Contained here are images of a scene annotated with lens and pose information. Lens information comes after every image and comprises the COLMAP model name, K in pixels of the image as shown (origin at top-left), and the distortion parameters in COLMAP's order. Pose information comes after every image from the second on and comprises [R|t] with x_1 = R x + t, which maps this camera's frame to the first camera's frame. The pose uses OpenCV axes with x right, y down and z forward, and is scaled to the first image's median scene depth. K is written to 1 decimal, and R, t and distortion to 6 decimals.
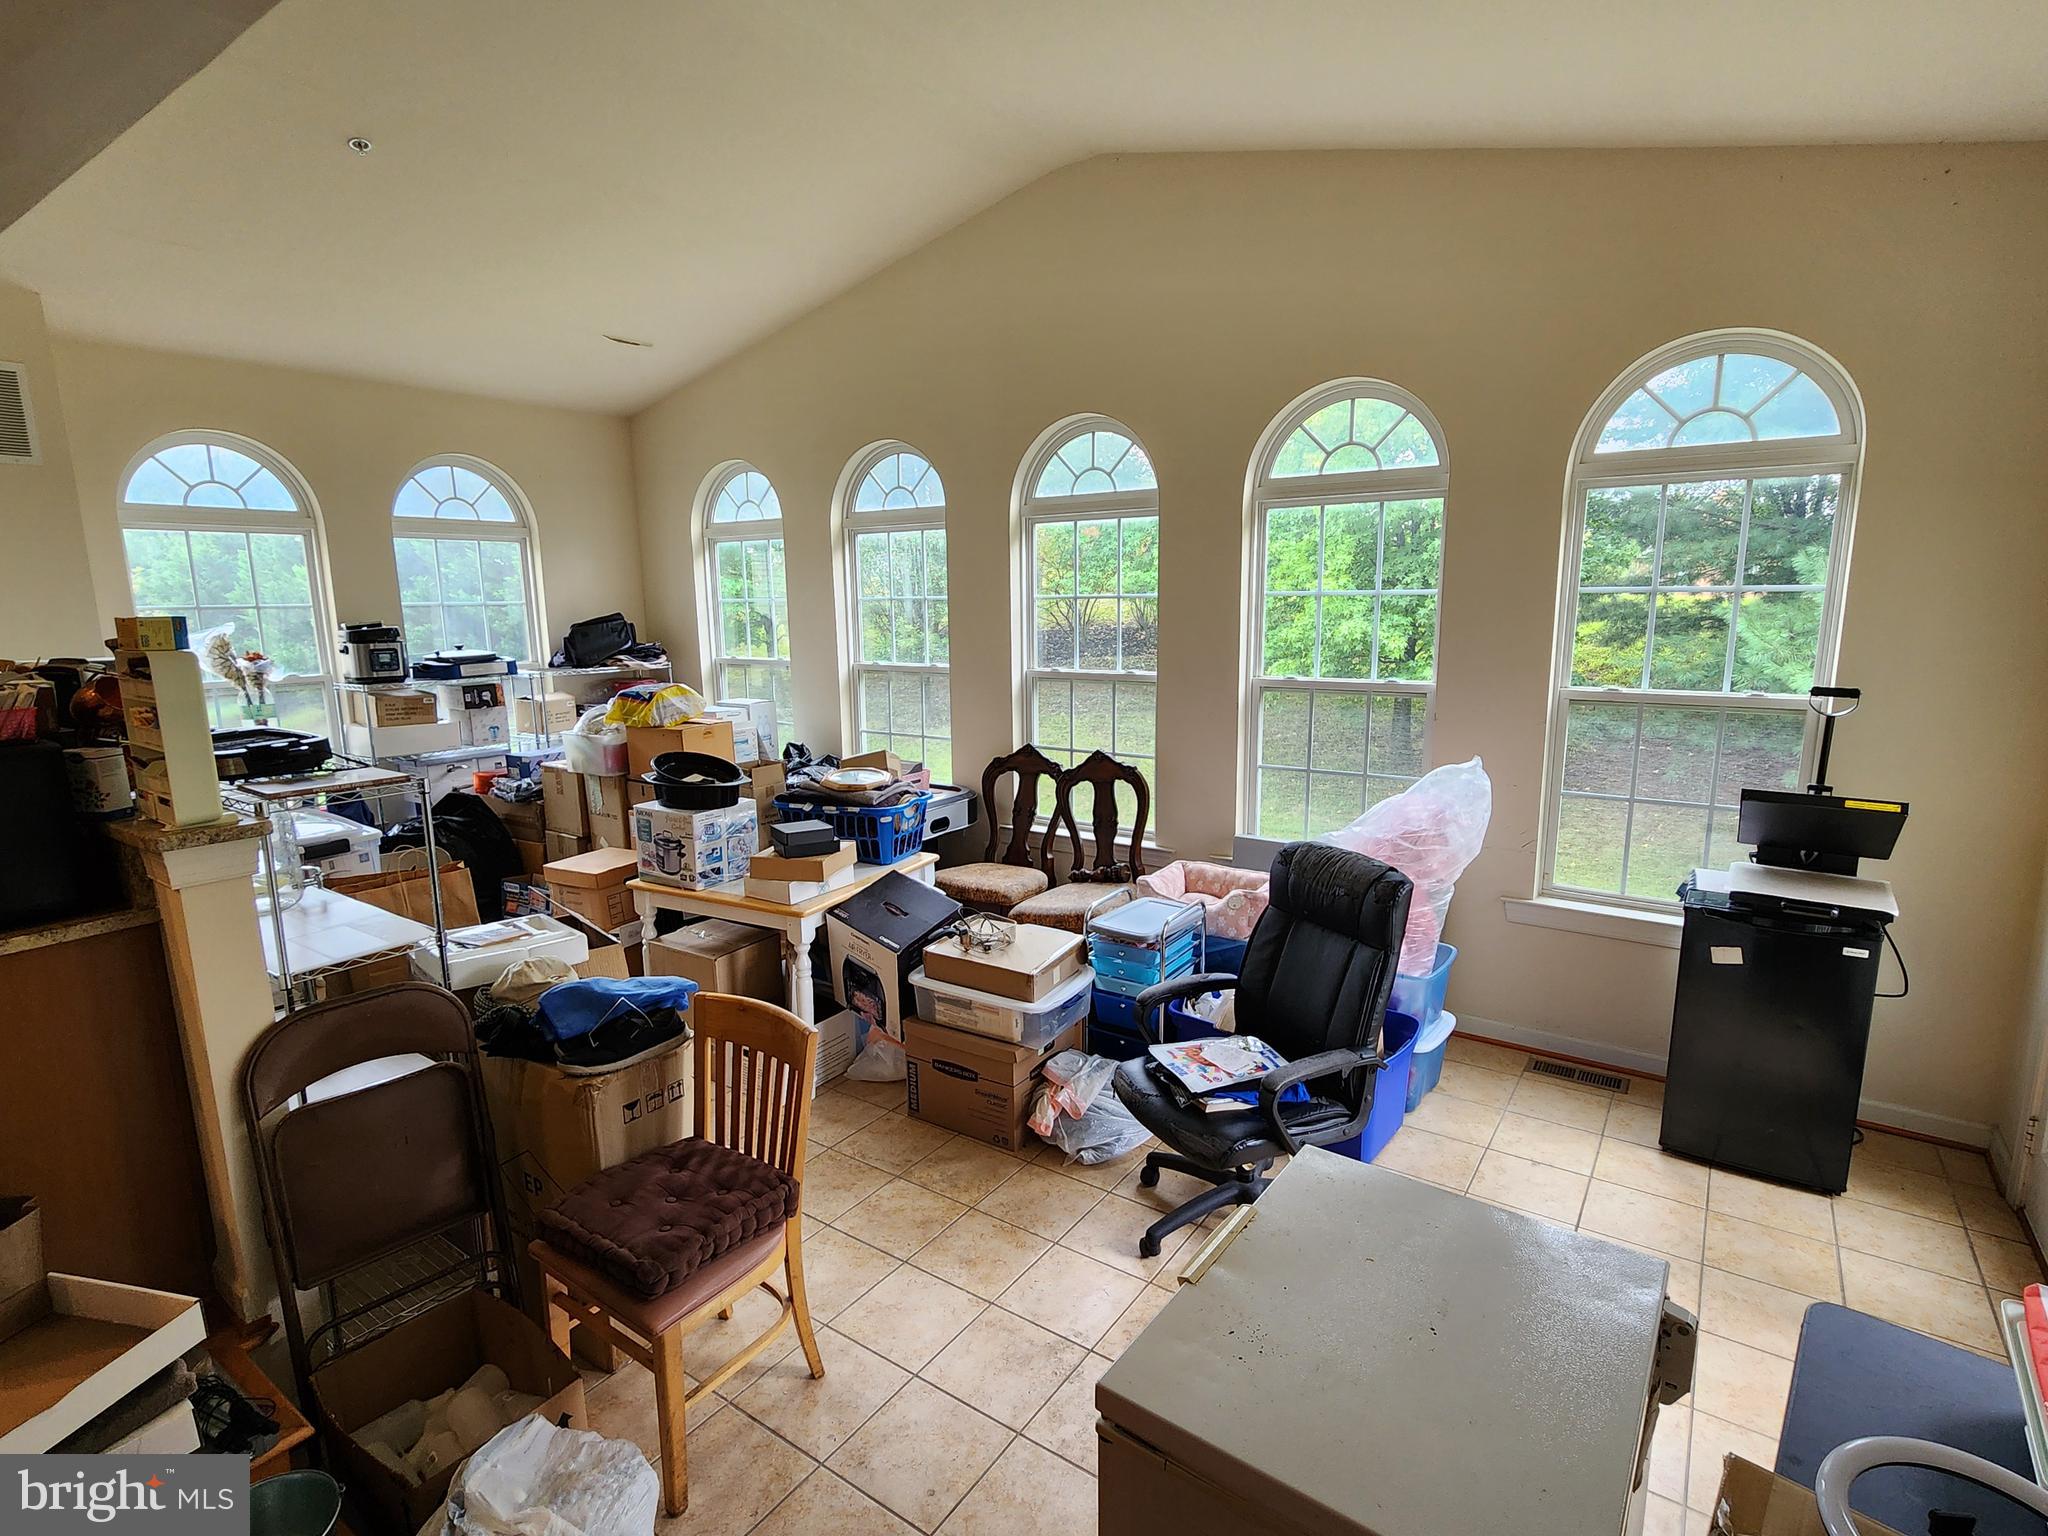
lens RADIAL K [[987.3, 0, 1024.0], [0, 987.3, 768.0], [0, 0, 1]] dist [0.000787, 0.000120]
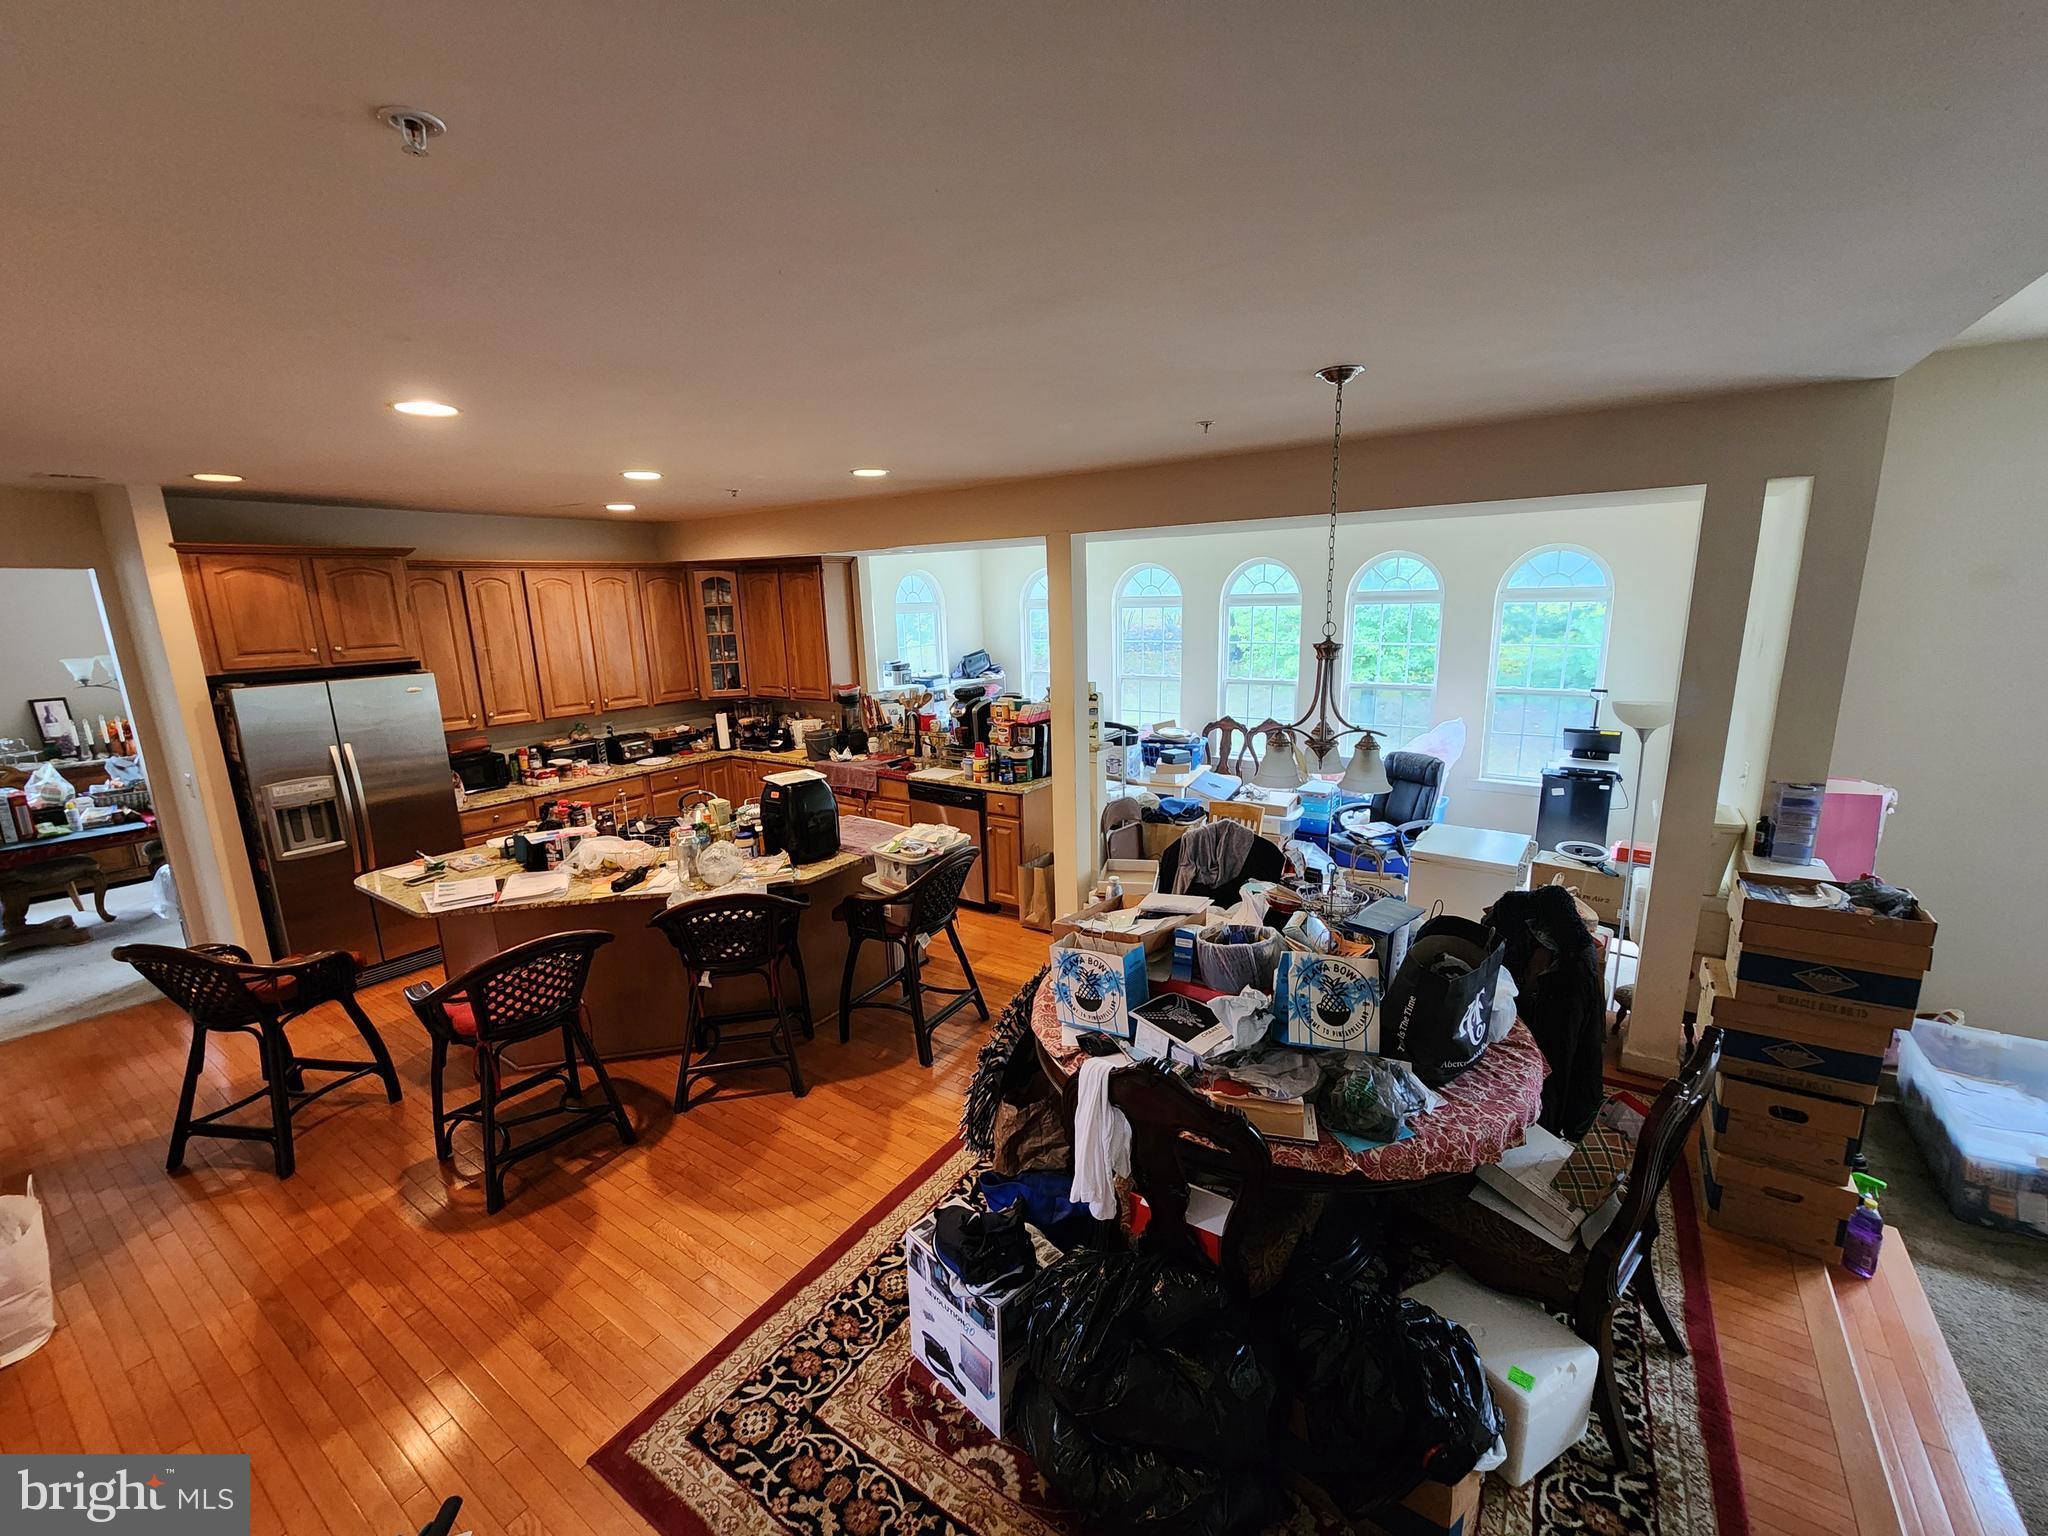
lens RADIAL K [[831.1, 0, 1024.0], [0, 831.1, 768.0], [0, 0, 1]] dist [0.000315, 0.000007]
pose [[0.999647, -0.023289, 0.012764, -0.553613], [0.022696, 0.998741, 0.044735, -0.001948], [-0.013789, -0.044430, 0.998917, -0.894000]]
